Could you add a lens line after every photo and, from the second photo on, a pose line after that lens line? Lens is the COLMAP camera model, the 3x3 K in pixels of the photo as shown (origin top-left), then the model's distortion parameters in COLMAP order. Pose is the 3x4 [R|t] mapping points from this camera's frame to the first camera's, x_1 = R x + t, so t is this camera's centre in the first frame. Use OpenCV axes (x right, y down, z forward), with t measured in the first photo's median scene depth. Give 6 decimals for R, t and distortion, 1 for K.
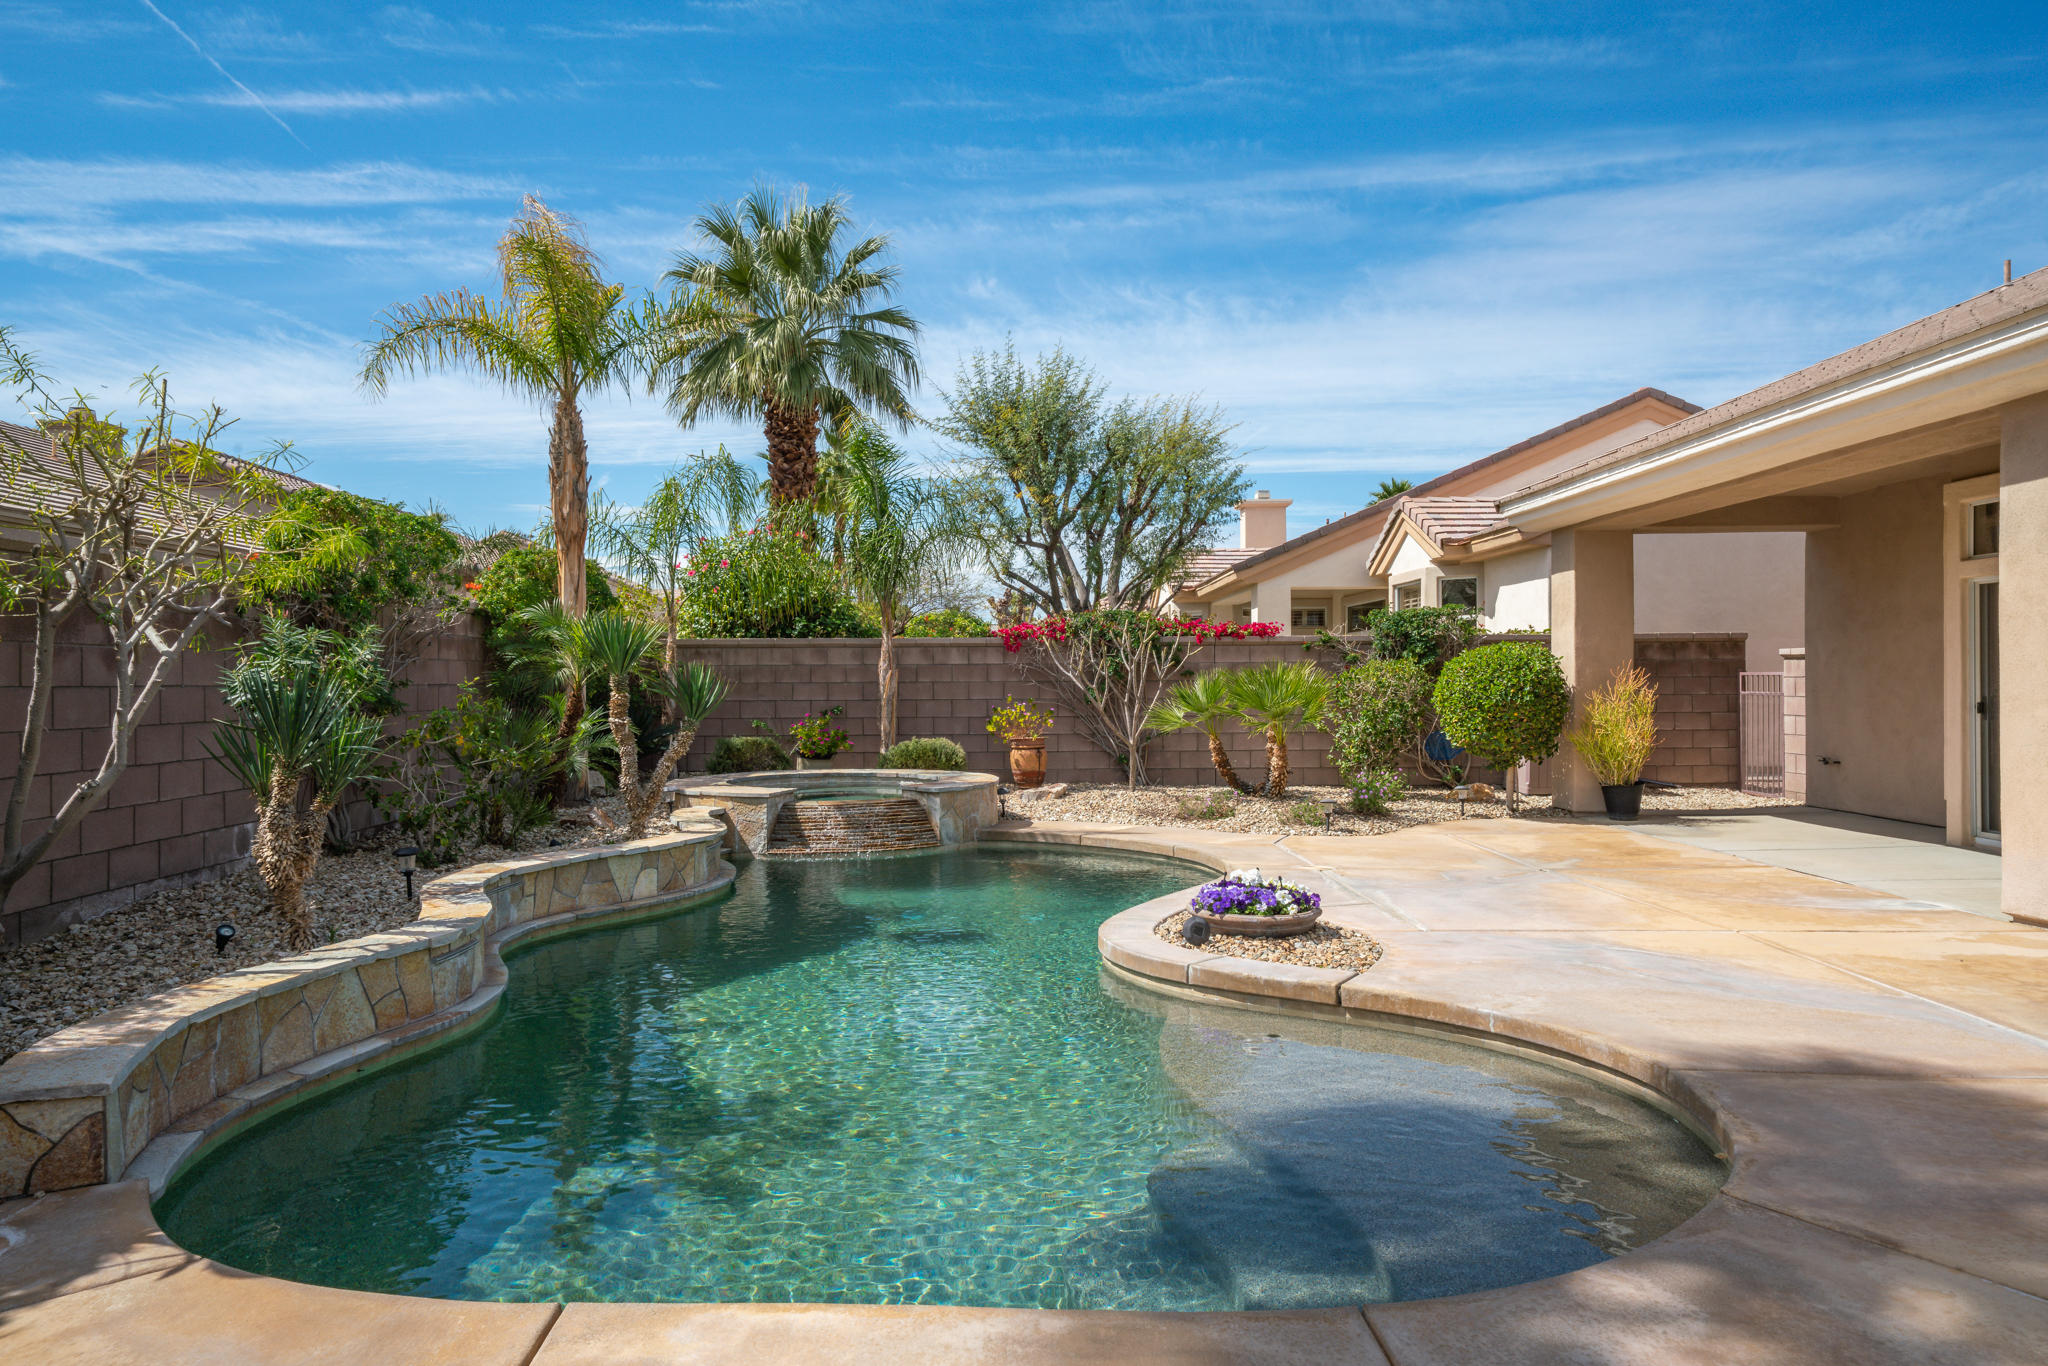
lens RADIAL K [[1323.1, 0, 1021.3], [0, 1323.1, 676.1], [0, 0, 1]] dist [0.031113, -0.008910]
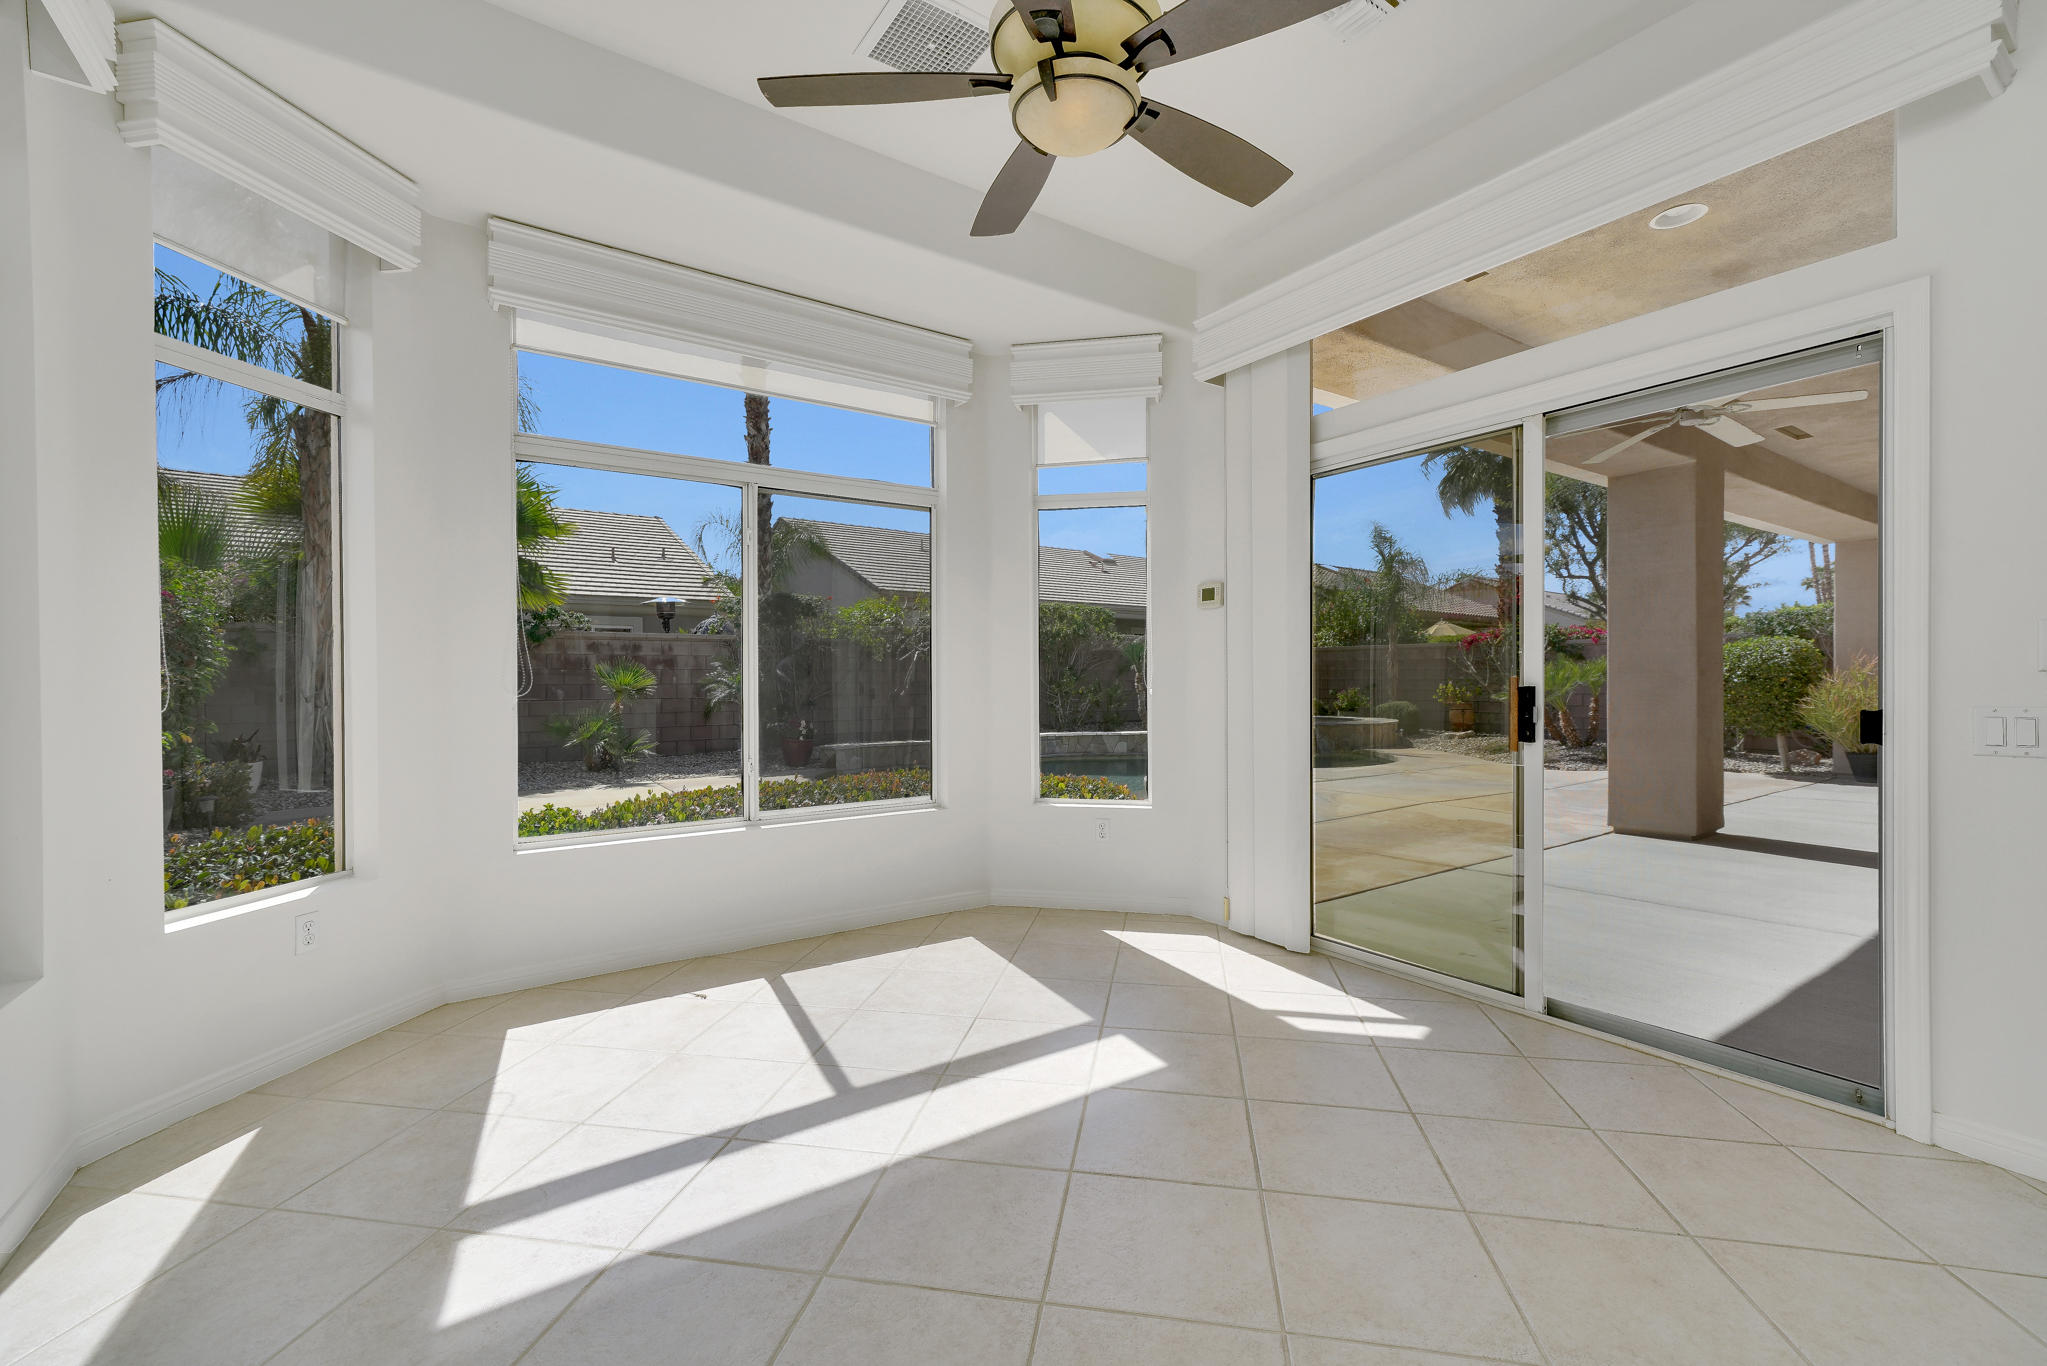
lens RADIAL K [[853.6, 0, 1022.8], [0, 853.6, 682.8], [0, 0, 1]] dist [-0.001222, 0.000742]
pose [[0.561417, 0.008804, -0.827487, 0.585079], [0.003652, 0.999907, 0.013116, 0.005793], [0.827525, -0.010386, 0.561332, -0.049003]]
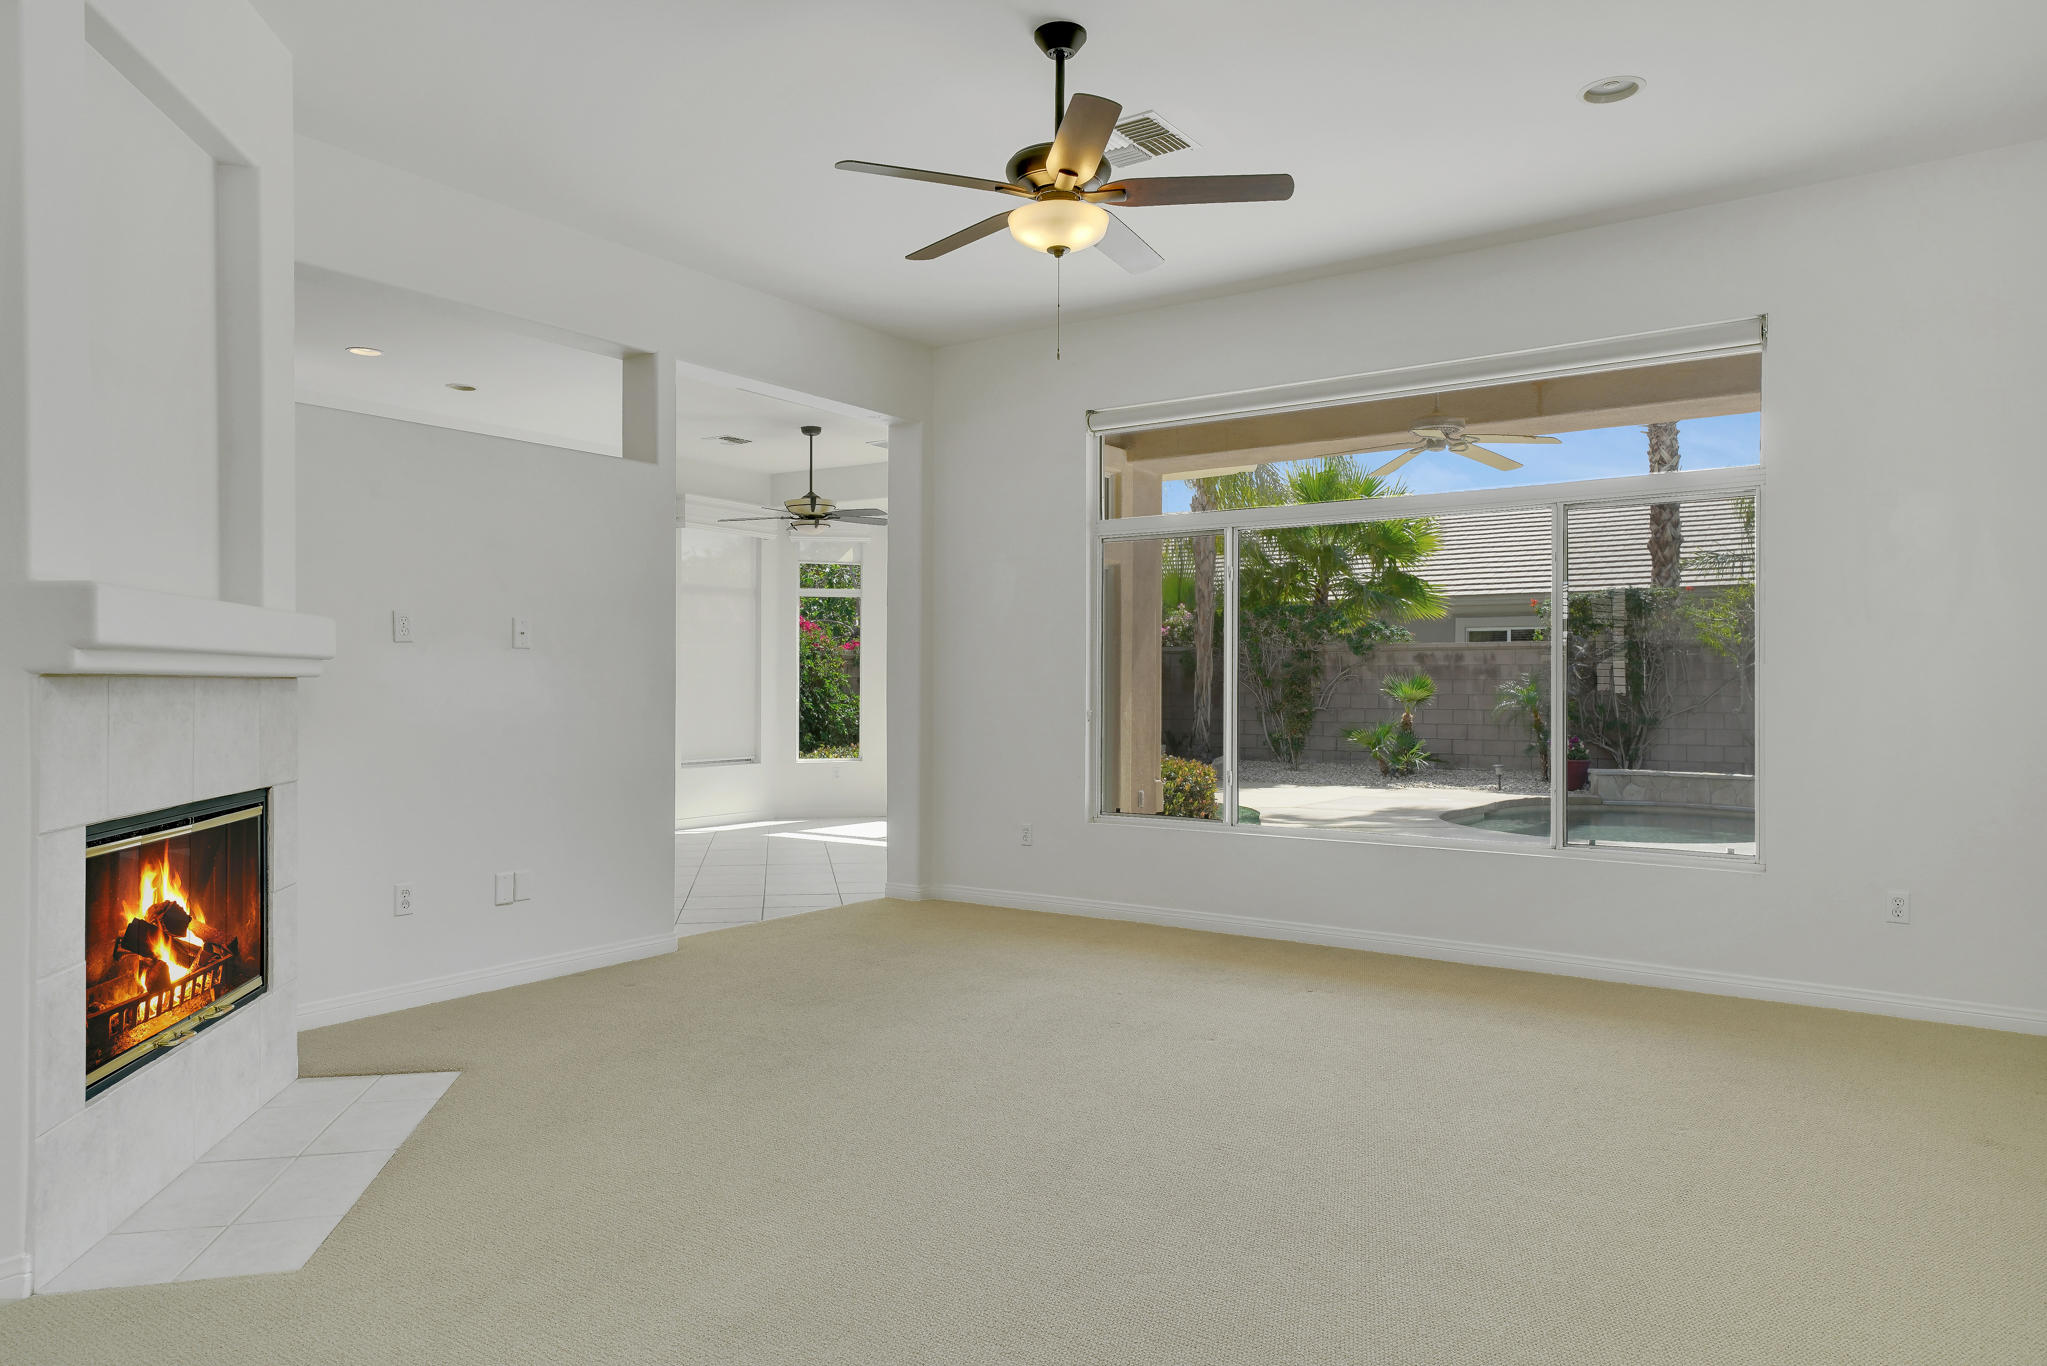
lens RADIAL K [[1327.3, 0, 1018.8], [0, 1327.3, 687.1], [0, 0, 1]] dist [0.029924, 0.002304]
pose [[-0.579756, 0.006110, -0.814767, 0.964070], [0.003910, 0.999981, 0.004717, 0.001790], [0.814781, -0.000451, -0.579769, 0.494360]]
